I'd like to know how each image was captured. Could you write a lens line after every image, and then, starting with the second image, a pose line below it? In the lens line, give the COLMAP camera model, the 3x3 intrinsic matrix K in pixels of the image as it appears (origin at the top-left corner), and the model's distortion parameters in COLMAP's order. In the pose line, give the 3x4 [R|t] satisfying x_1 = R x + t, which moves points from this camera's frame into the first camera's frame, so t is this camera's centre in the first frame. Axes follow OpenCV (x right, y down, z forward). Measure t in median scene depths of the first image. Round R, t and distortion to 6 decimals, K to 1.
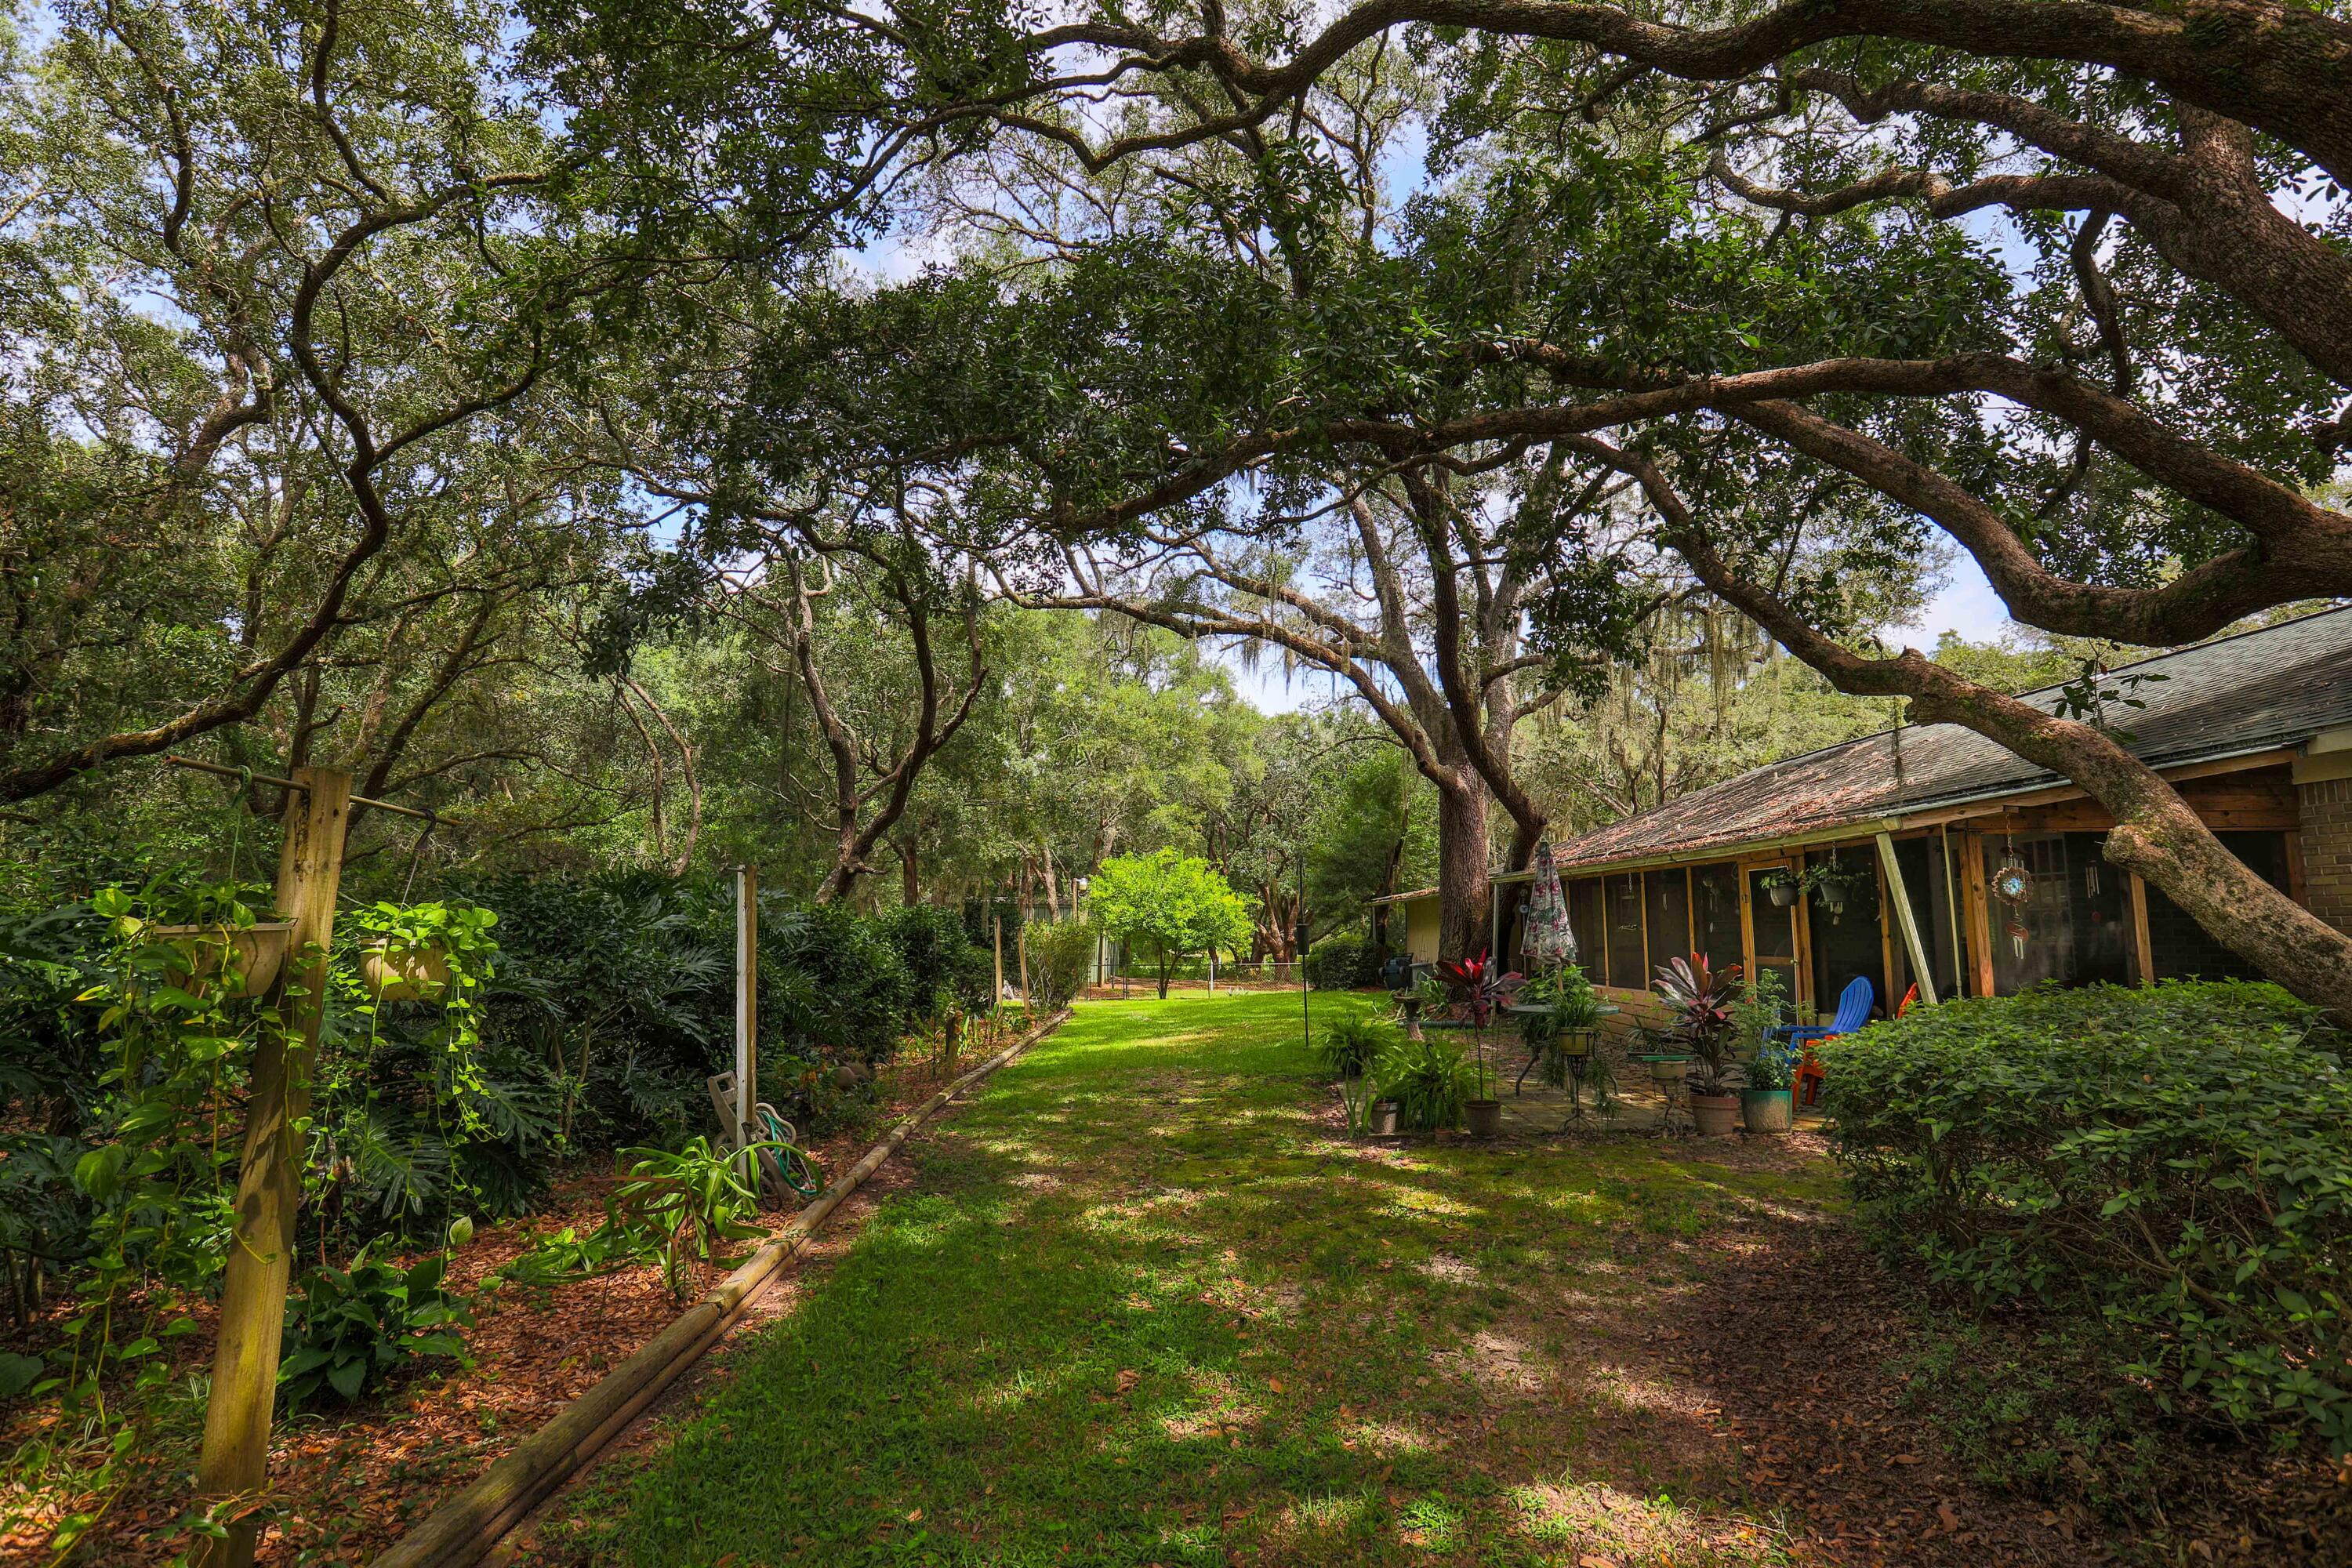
lens RADIAL K [[1143.6, 0, 1181.9], [0, 1143.6, 791.0], [0, 0, 1]] dist [-0.020834, 0.004303]
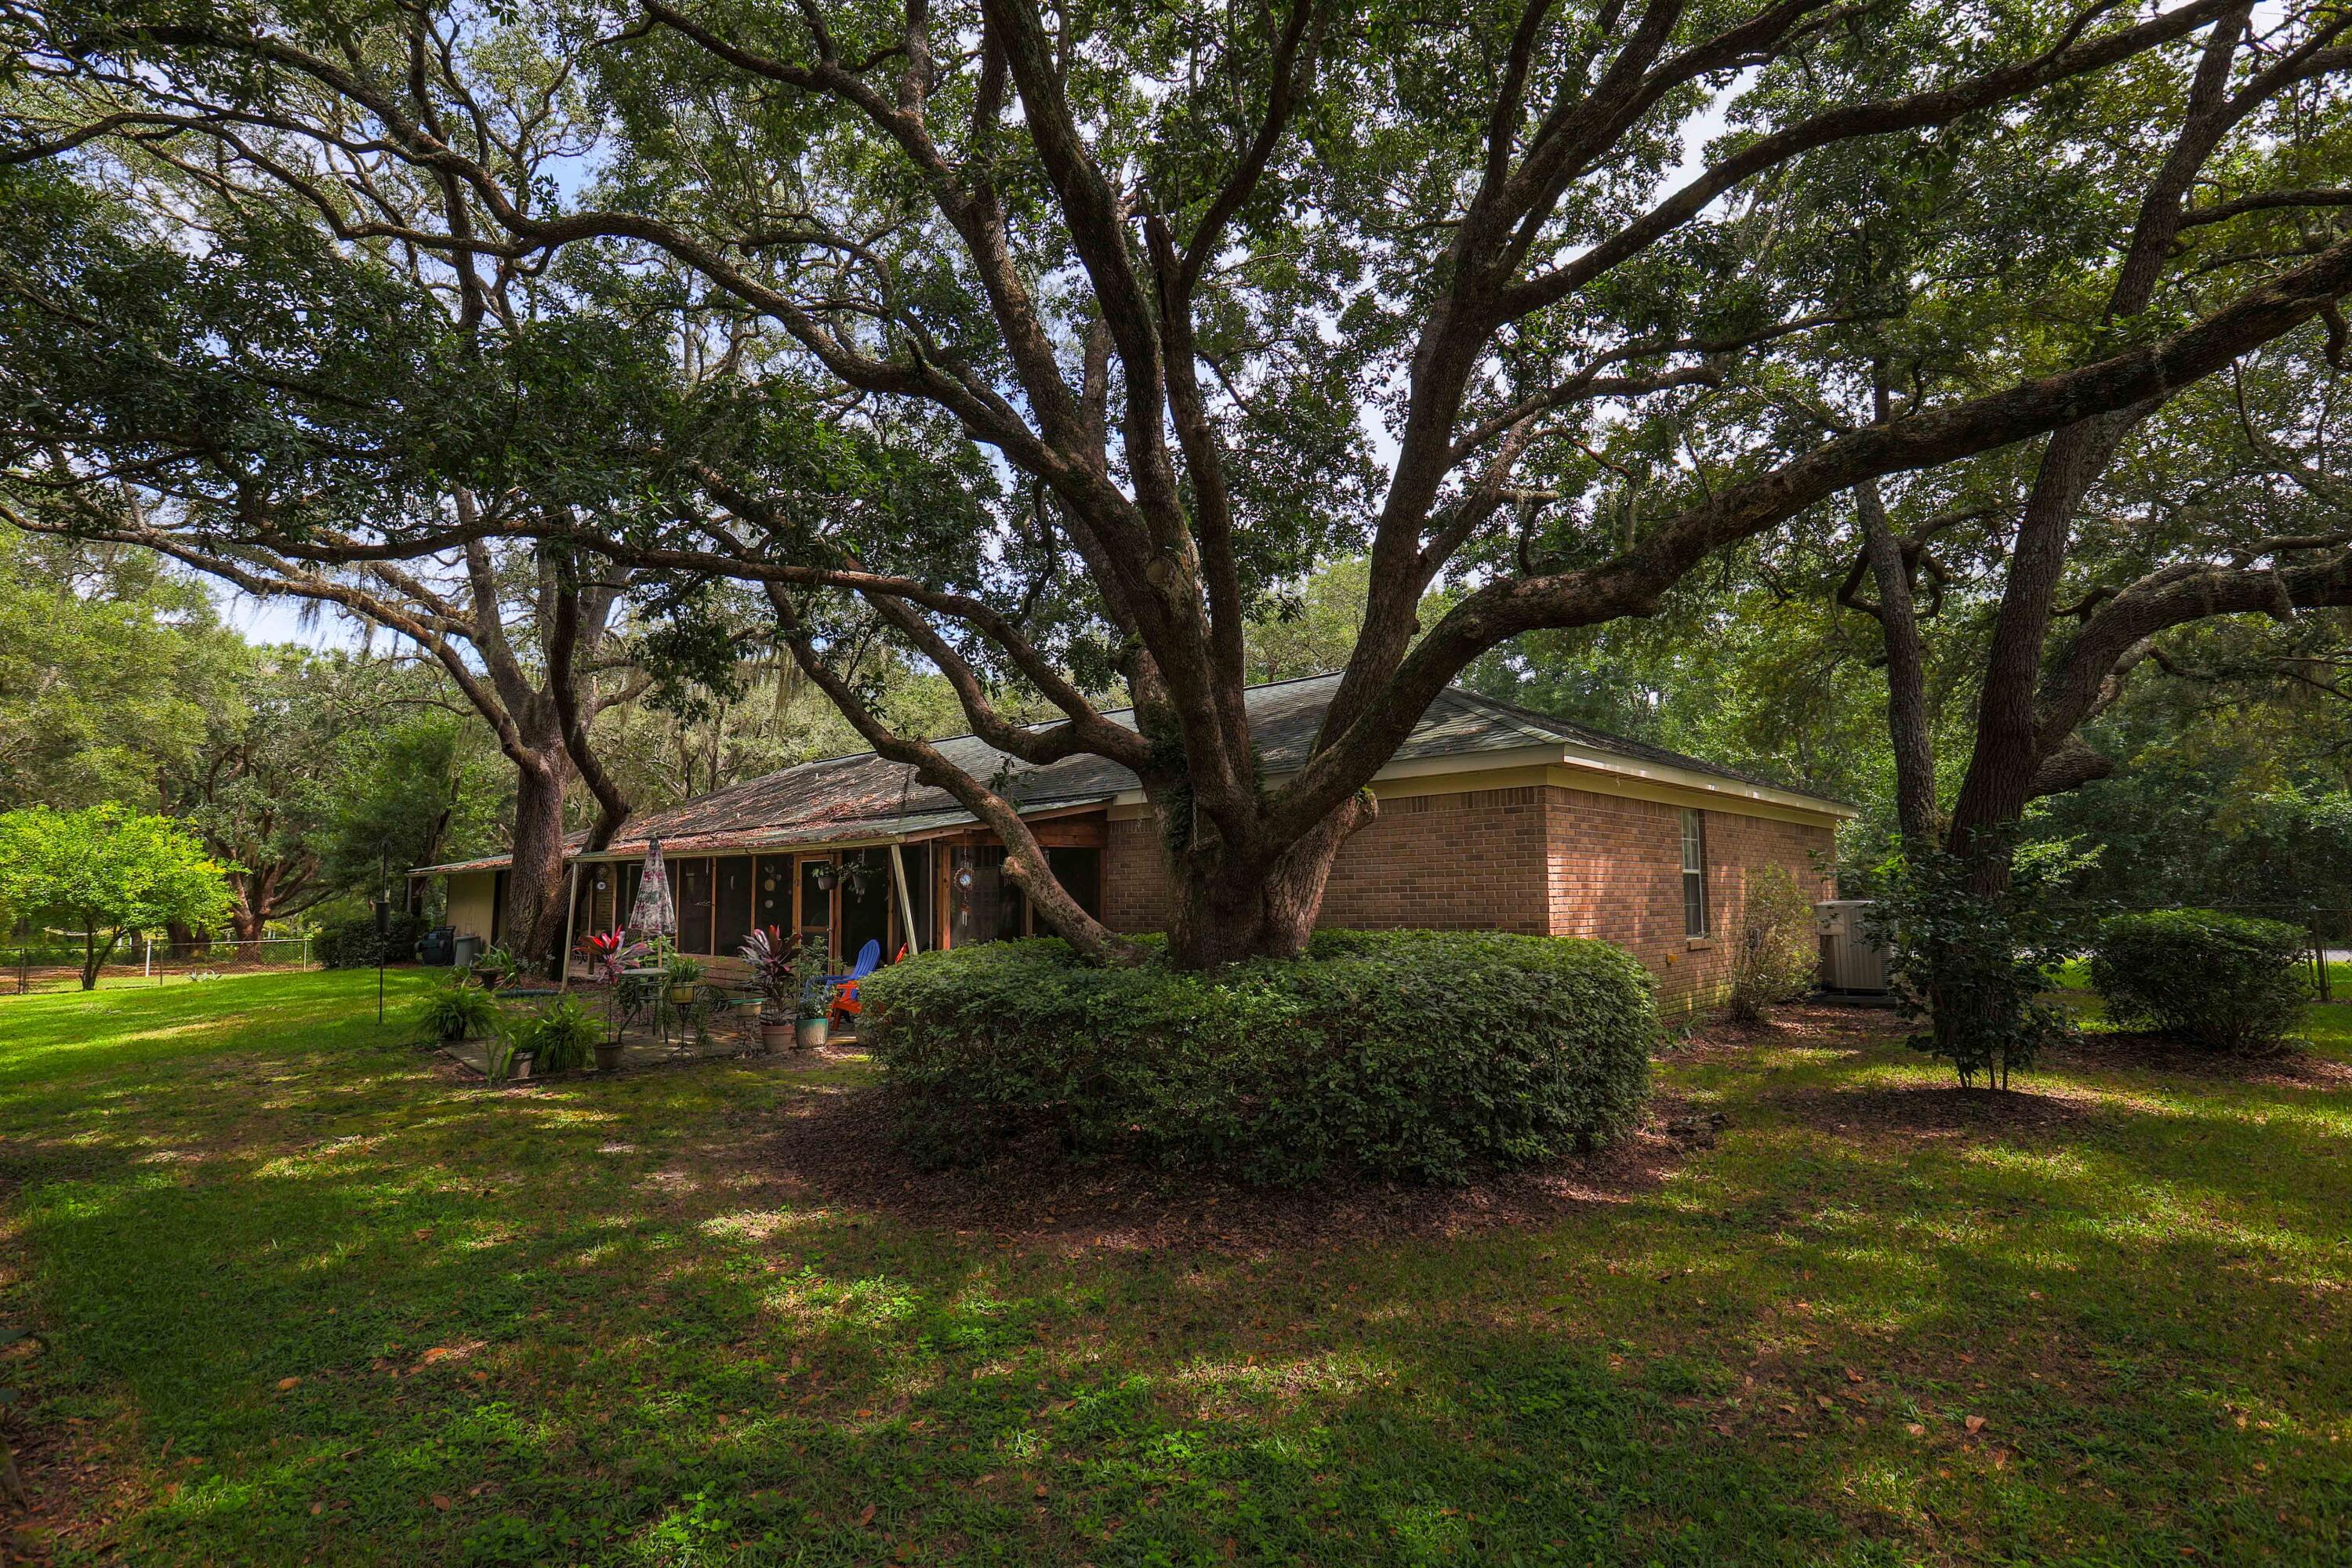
lens RADIAL K [[1143.6, 0, 1178.6], [0, 1143.6, 790.4], [0, 0, 1]] dist [-0.020834, 0.004303]
pose [[0.692606, 0.061880, 0.718657, -0.101123], [-0.082481, 0.996573, -0.006319, -0.025769], [-0.716585, -0.054899, 0.695336, -0.149624]]
